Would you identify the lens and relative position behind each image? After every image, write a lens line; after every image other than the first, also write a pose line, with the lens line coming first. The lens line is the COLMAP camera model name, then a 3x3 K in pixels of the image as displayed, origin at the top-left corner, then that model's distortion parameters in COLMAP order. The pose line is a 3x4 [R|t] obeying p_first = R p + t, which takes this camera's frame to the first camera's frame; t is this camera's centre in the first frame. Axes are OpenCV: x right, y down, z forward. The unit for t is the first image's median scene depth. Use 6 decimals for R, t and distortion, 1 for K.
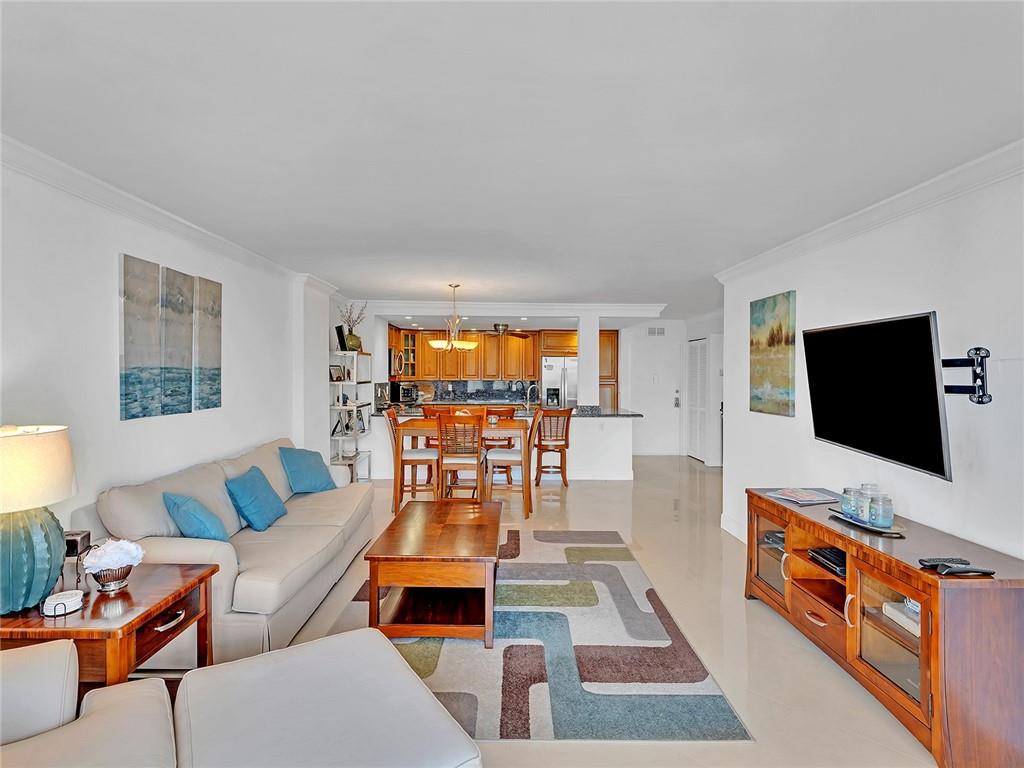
lens RADIAL K [[519.0, 0, 507.2], [0, 519.0, 370.7], [0, 0, 1]] dist [-0.001071, -0.000349]
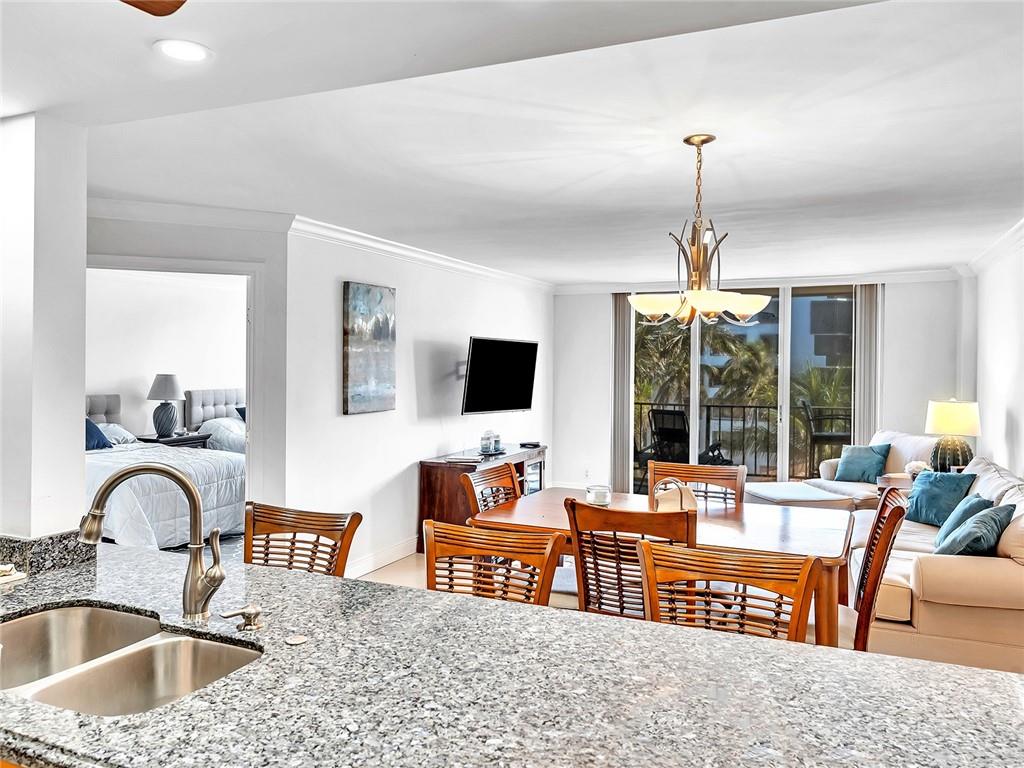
lens RADIAL K [[780.3, 0, 505.1], [0, 780.3, 367.4], [0, 0, 1]] dist [0.002349, -0.008328]
pose [[-0.909234, -0.016699, 0.415949, -0.262001], [-0.013822, 0.999855, 0.009926, -0.012278], [-0.416055, 0.003276, -0.909334, 1.978579]]
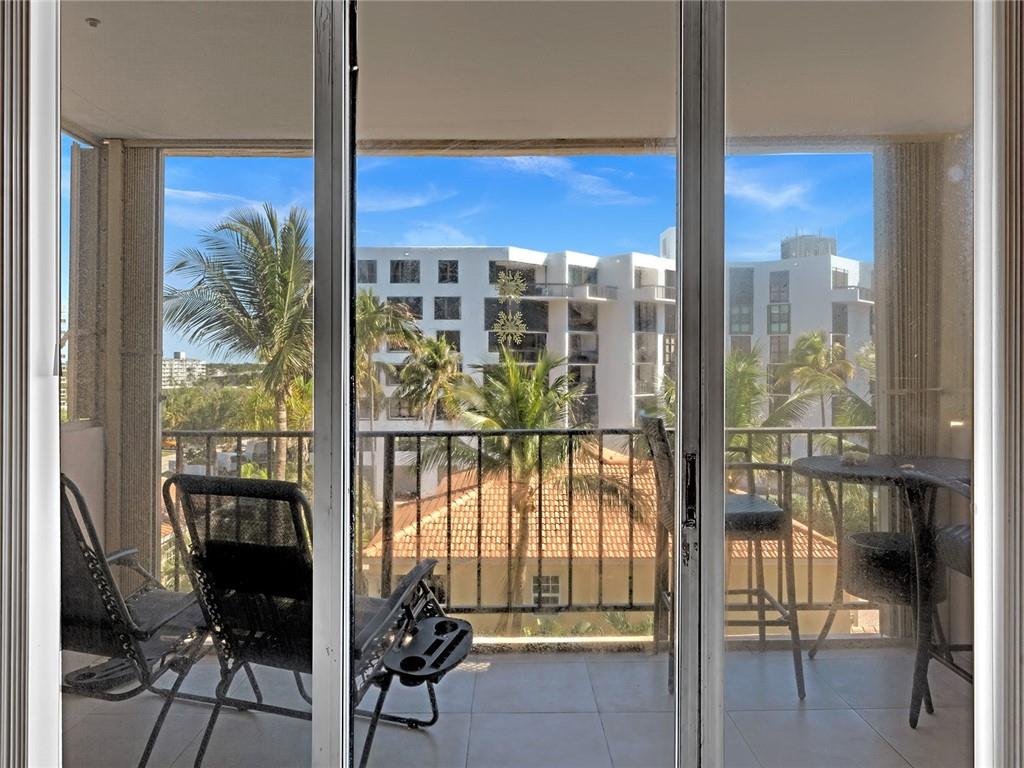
lens RADIAL K [[750.1, 0, 505.8], [0, 750.1, 365.8], [0, 0, 1]] dist [0.005883, 0.001417]
pose [[-0.999876, -0.004818, 0.014990, 0.008418], [-0.004779, 0.999985, 0.002596, 0.036340], [-0.015002, 0.002524, -0.999884, 0.462850]]
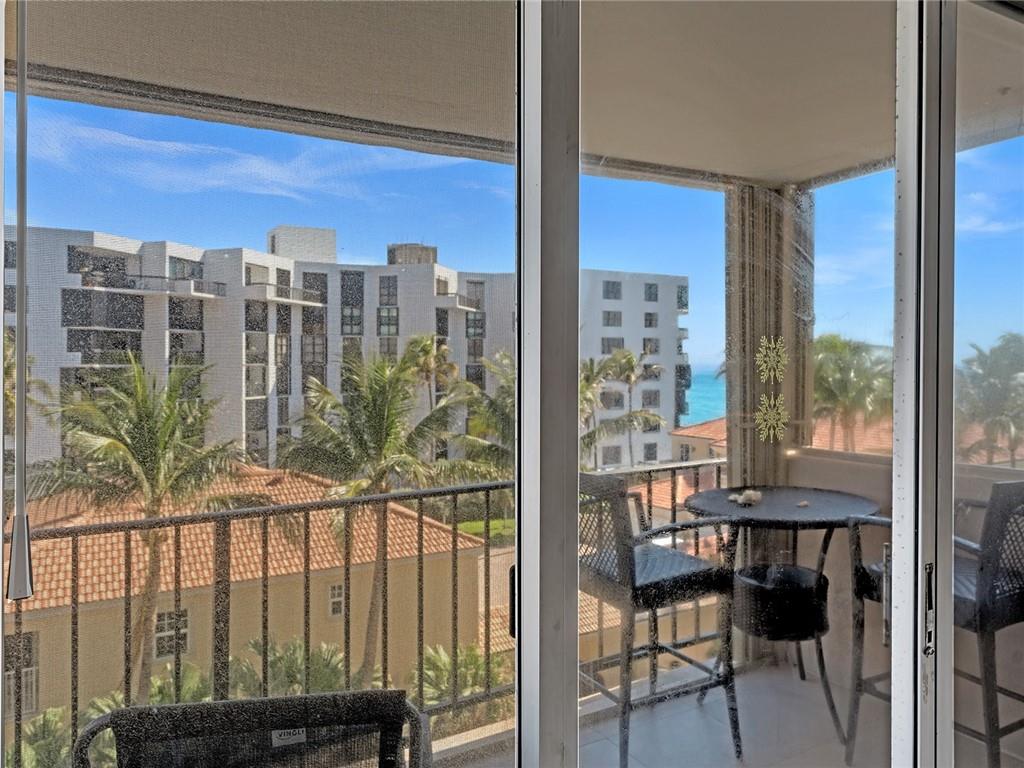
lens RADIAL K [[750.1, 0, 505.8], [0, 750.1, 365.8], [0, 0, 1]] dist [0.005883, 0.001417]
pose [[-0.873091, 0.000081, -0.487557, 0.248661], [-0.001137, 0.999997, 0.002202, 0.000560], [0.487556, 0.002476, -0.873088, 0.249070]]
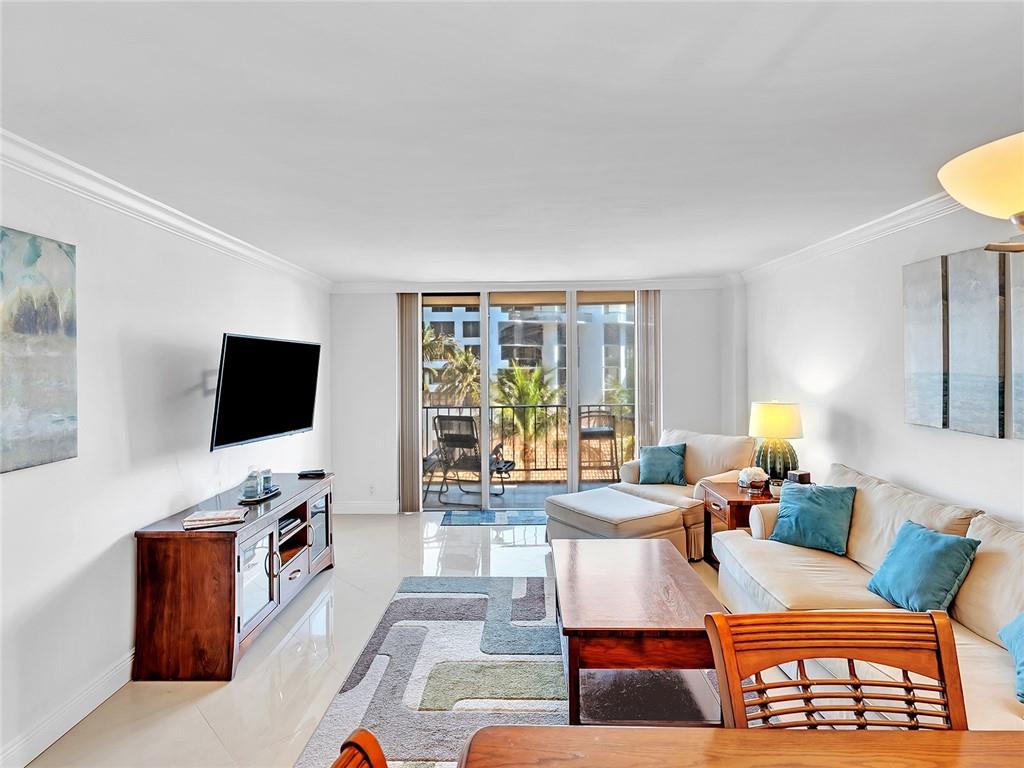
lens RADIAL K [[568.1, 0, 513.7], [0, 568.1, 365.8], [0, 0, 1]] dist [-0.005114, -0.001076]
pose [[-0.999932, 0.000295, 0.011646, 0.028807], [0.000289, 1.000000, -0.000459, -0.013053], [-0.011646, -0.000456, -0.999932, 1.393437]]
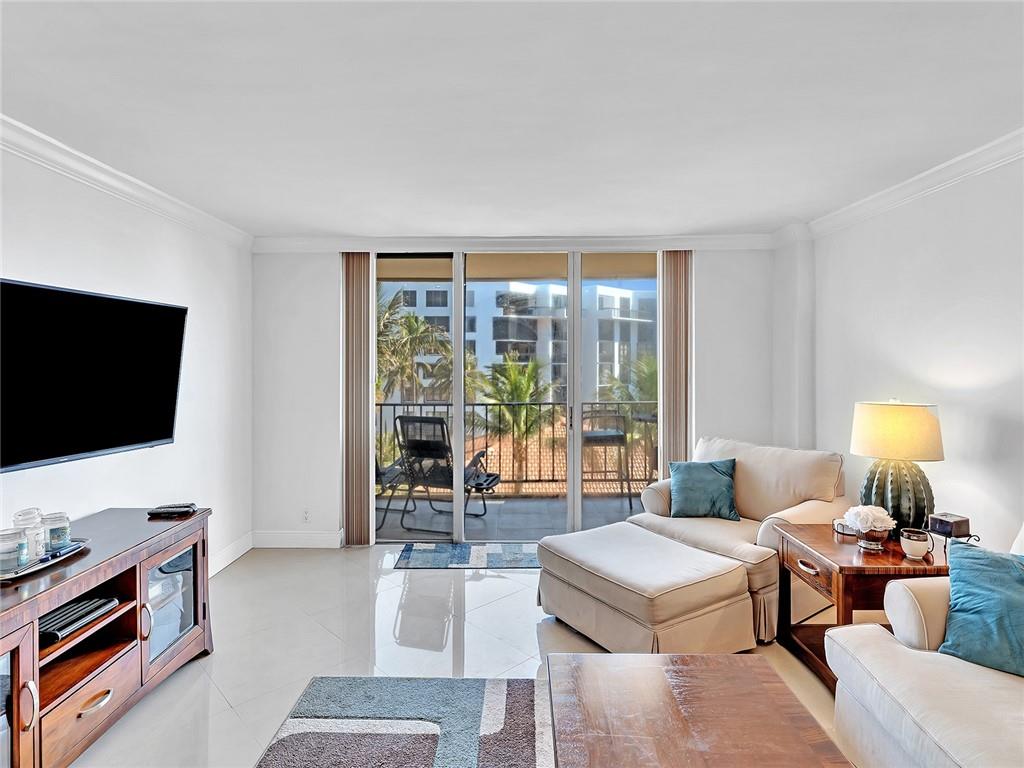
lens RADIAL K [[552.5, 0, 509.4], [0, 552.5, 370.6], [0, 0, 1]] dist [-0.000314, 0.000108]
pose [[-0.999928, -0.006051, 0.010385, 0.012337], [-0.005892, 0.999866, 0.015244, 0.006402], [-0.010476, 0.015181, -0.999830, 1.030720]]
